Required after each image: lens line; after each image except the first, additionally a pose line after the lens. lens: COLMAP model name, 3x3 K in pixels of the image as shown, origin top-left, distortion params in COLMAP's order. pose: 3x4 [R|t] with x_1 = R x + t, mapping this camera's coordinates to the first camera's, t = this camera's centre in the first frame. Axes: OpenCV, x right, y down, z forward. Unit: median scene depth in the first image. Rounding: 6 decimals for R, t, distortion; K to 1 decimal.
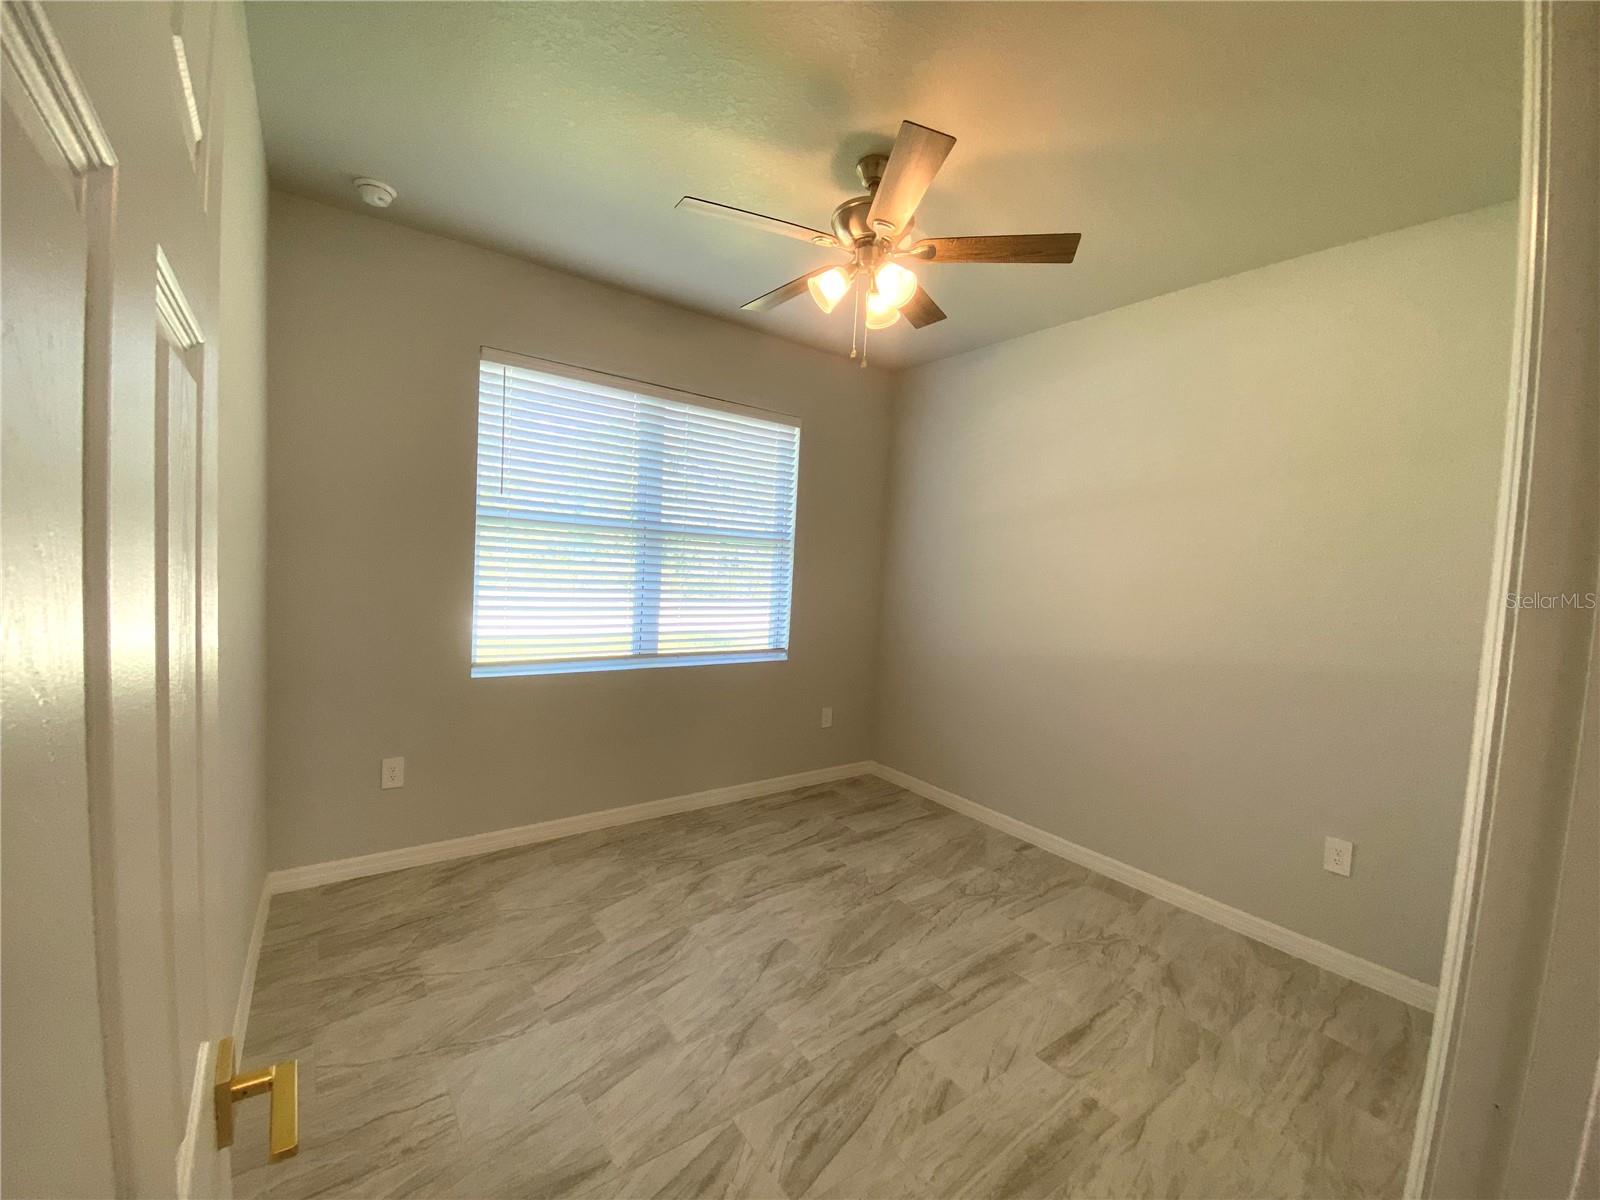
lens RADIAL K [[650.2, 0, 798.1], [0, 650.2, 599.2], [0, 0, 1]] dist [0.028445, -0.025201]
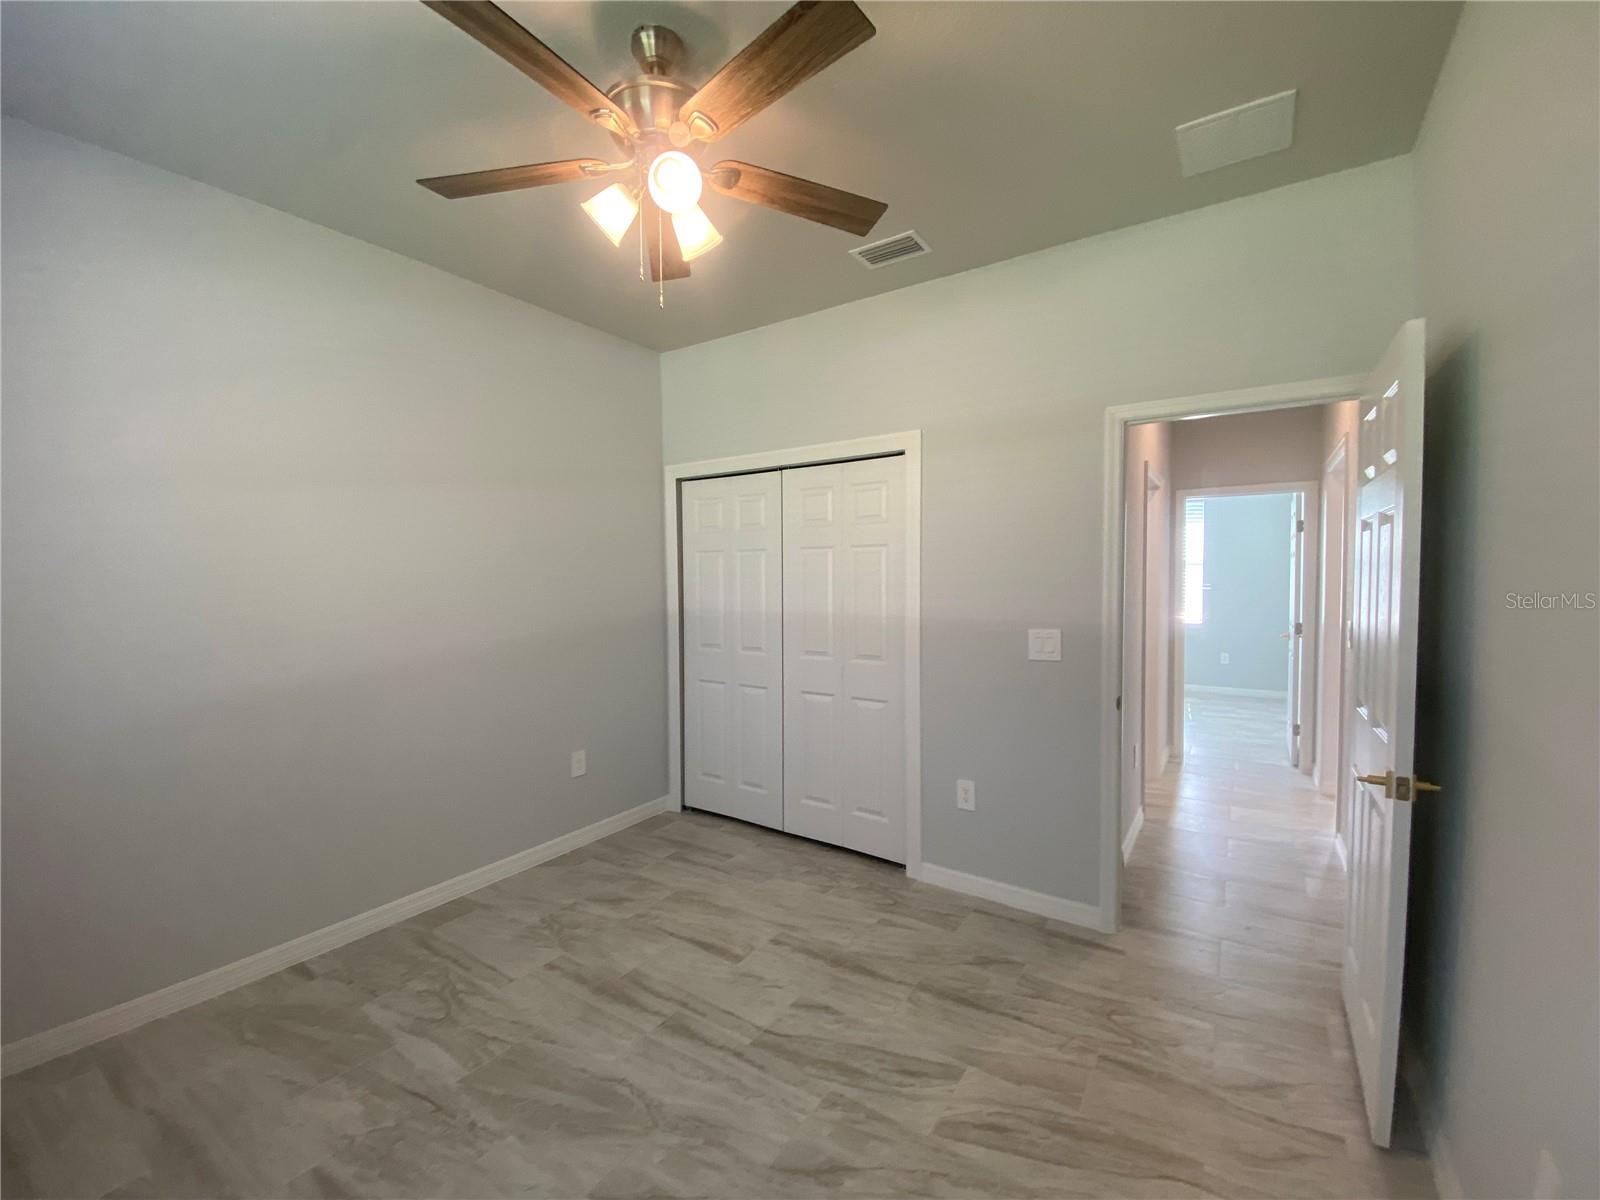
lens RADIAL K [[650.2, 0, 798.1], [0, 650.2, 599.2], [0, 0, 1]] dist [0.028445, -0.025201]
pose [[-0.329841, -0.087631, 0.939961, -0.672591], [0.038879, 0.993577, 0.106273, -0.094417], [-0.943236, 0.071597, -0.324315, 1.089134]]
